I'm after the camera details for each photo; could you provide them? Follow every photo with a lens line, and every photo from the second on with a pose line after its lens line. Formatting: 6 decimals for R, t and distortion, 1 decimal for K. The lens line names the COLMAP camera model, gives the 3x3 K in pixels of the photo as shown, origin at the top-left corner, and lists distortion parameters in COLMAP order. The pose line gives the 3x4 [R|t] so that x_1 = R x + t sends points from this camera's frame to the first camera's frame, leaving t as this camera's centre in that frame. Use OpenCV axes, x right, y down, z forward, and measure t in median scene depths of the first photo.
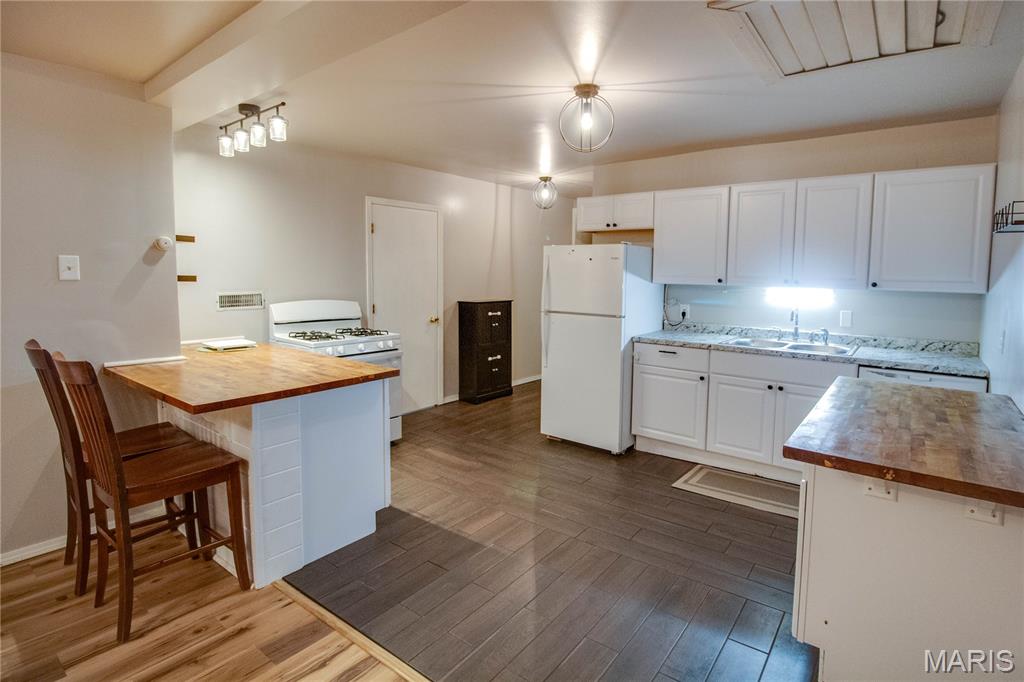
lens RADIAL K [[503.9, 0, 543.4], [0, 503.9, 312.6], [0, 0, 1]] dist [0.017776, -0.029584]
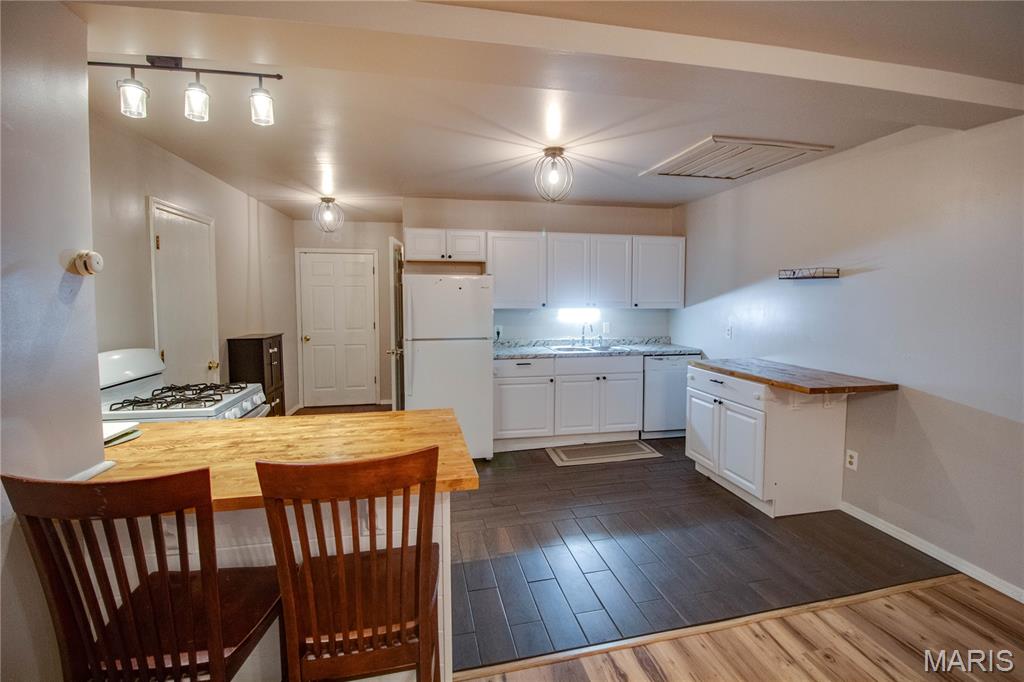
lens RADIAL K [[485.1, 0, 516.4], [0, 485.1, 326.5], [0, 0, 1]] dist [0.016238, -0.025188]
pose [[0.661863, -0.057846, 0.747389, -0.655586], [0.070104, 0.997425, 0.015116, -0.032403], [-0.746339, 0.042390, 0.664215, 0.228975]]
